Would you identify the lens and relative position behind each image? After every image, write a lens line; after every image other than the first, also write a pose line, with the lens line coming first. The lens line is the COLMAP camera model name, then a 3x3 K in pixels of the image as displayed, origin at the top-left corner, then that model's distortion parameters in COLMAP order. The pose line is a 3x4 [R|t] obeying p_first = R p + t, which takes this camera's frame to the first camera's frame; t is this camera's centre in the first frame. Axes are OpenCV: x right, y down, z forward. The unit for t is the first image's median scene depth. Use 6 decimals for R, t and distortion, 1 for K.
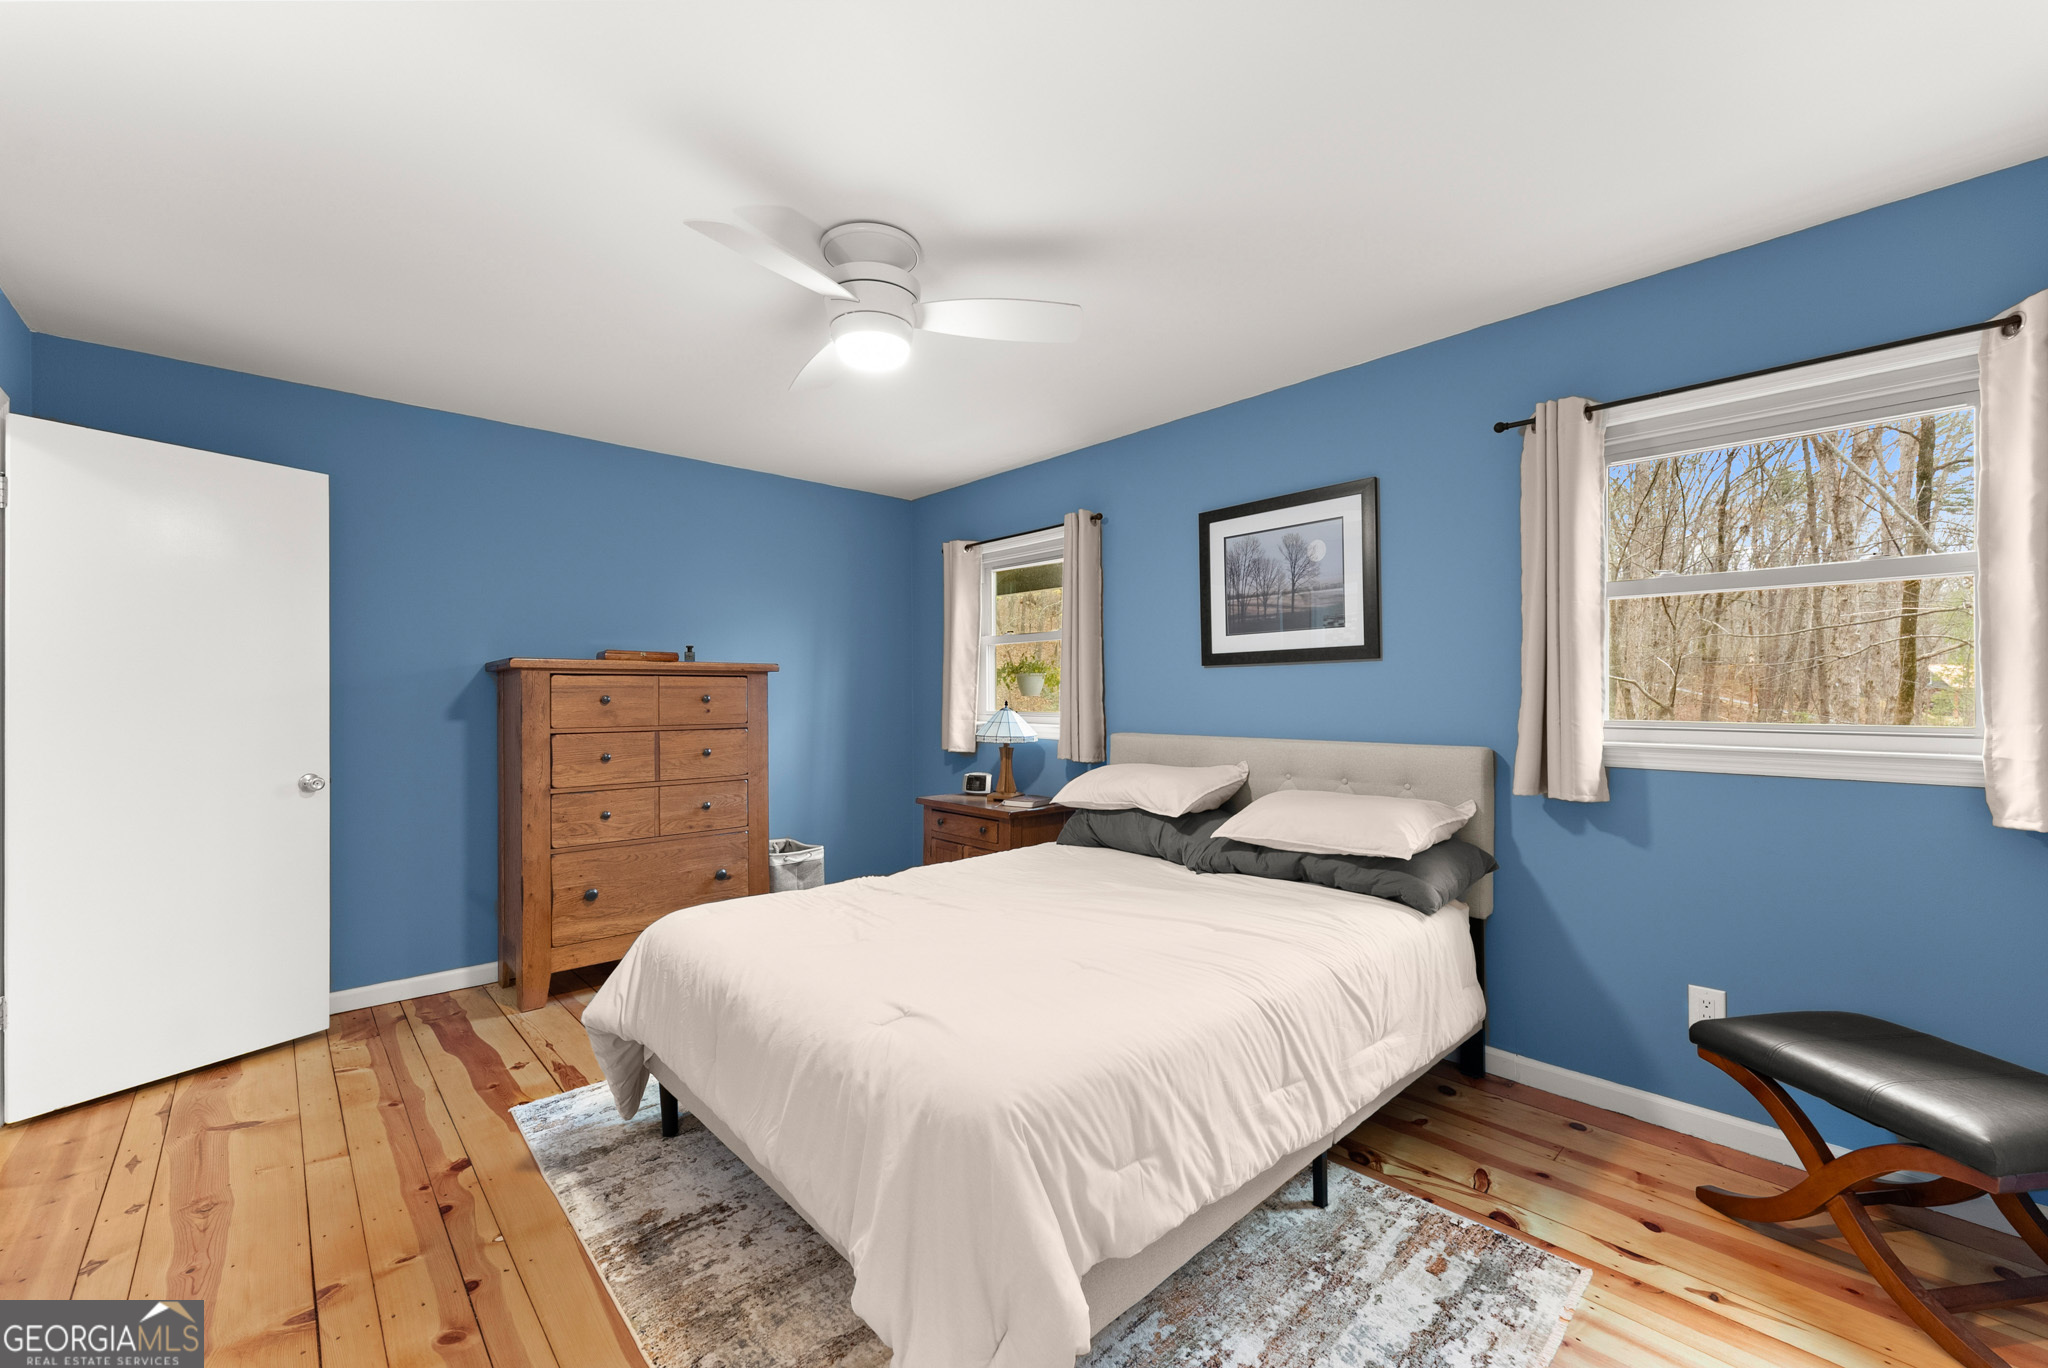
lens RADIAL K [[818.3, 0, 1019.2], [0, 818.3, 686.4], [0, 0, 1]] dist [0.001635, -0.000018]
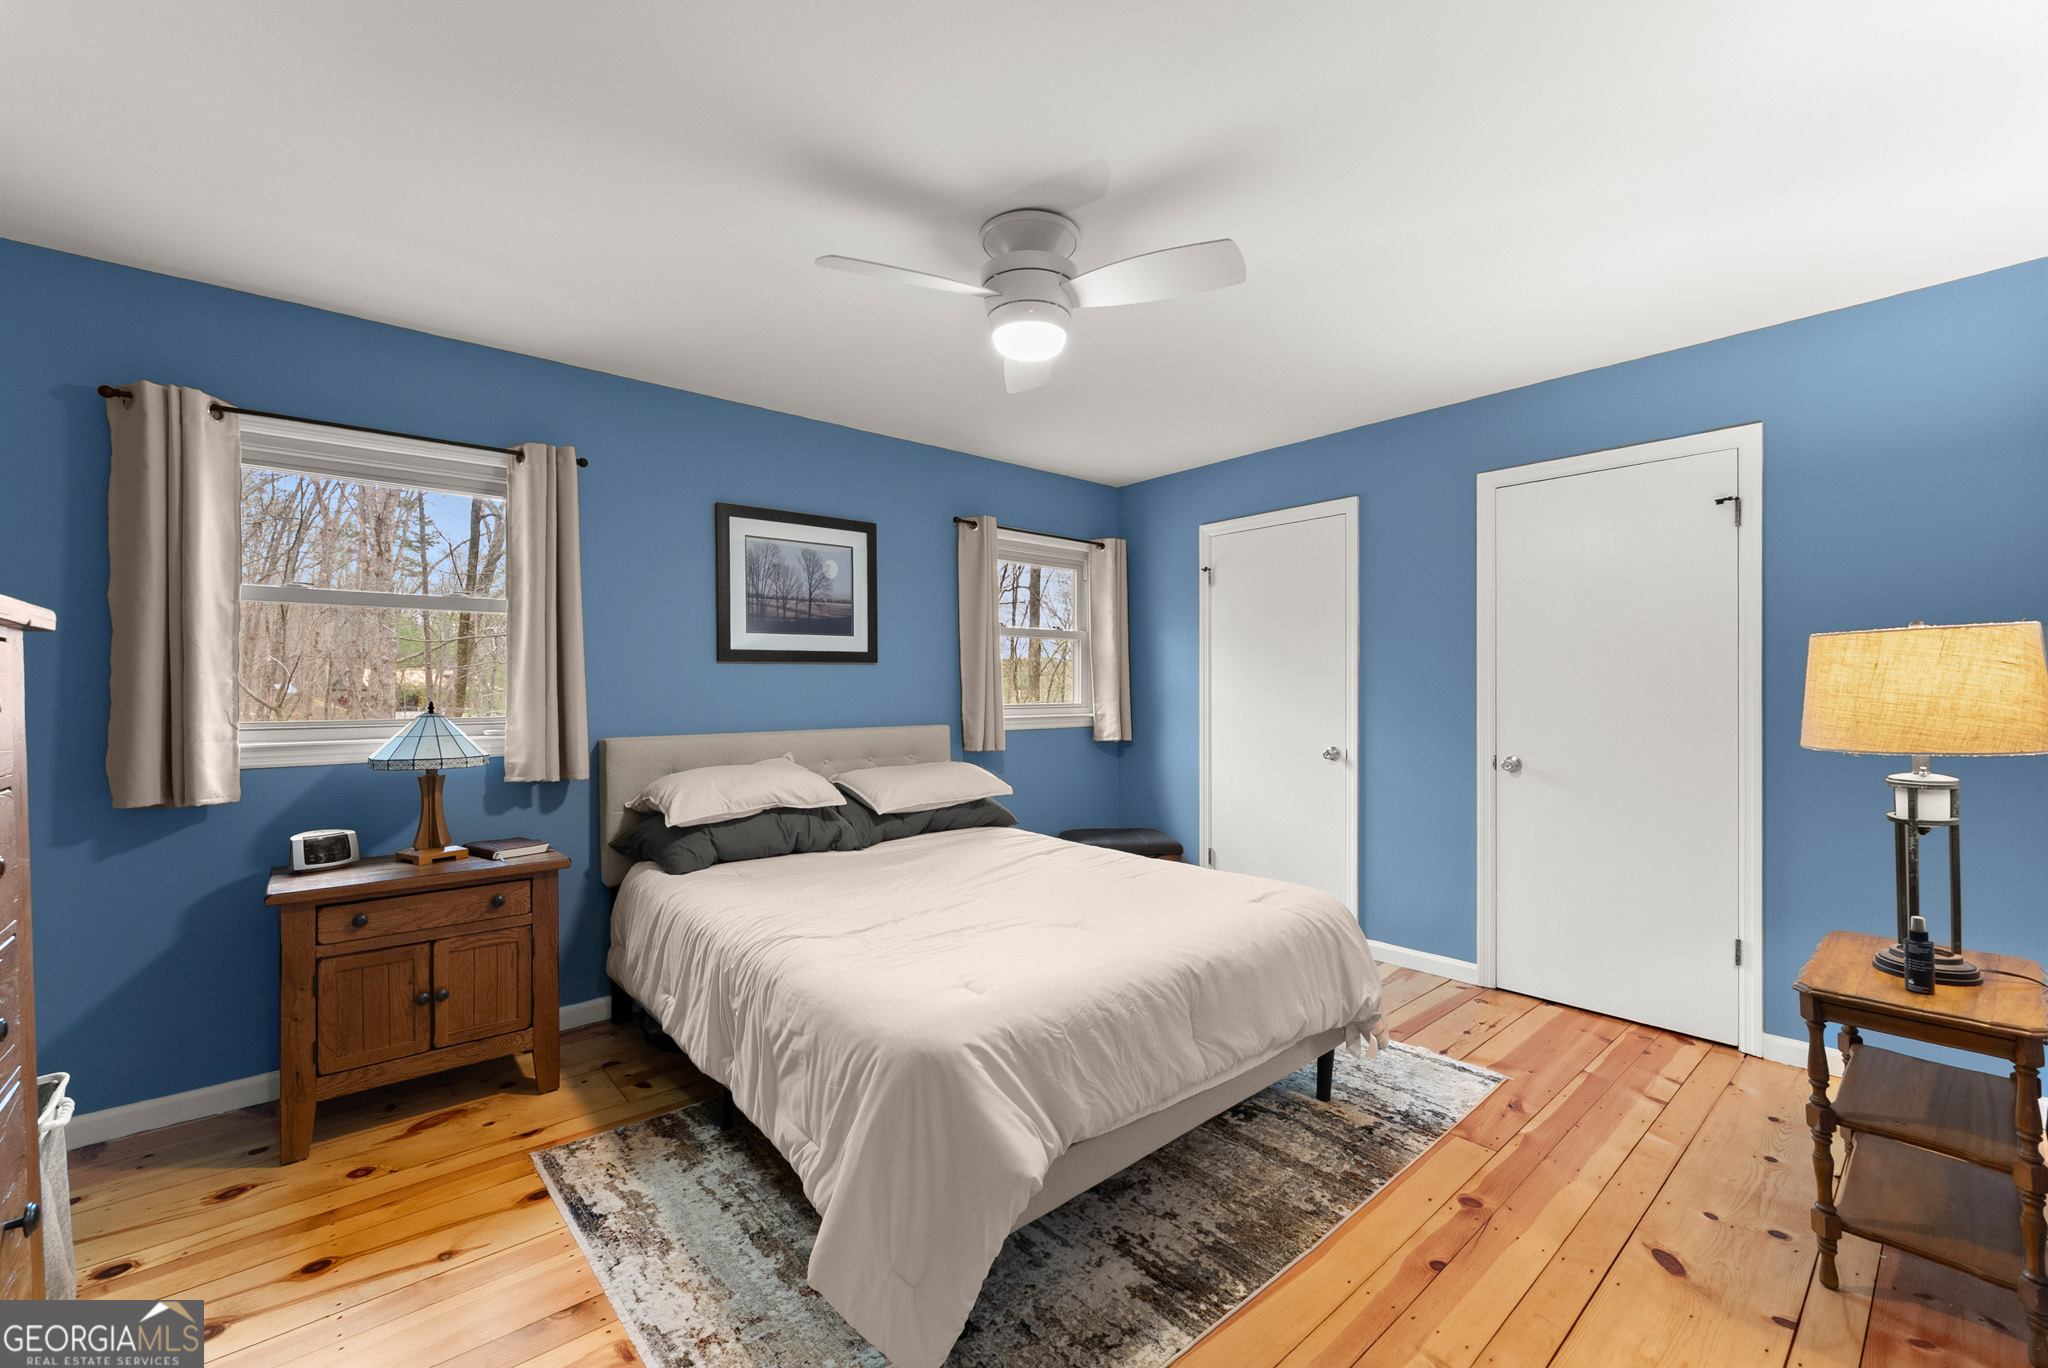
lens RADIAL K [[818.3, 0, 1019.2], [0, 818.3, 686.4], [0, 0, 1]] dist [0.001635, -0.000018]
pose [[0.044018, 0.003752, 0.999024, -0.775464], [-0.003740, 0.999987, -0.003591, 0.007165], [-0.999024, -0.003579, 0.044031, 0.644032]]
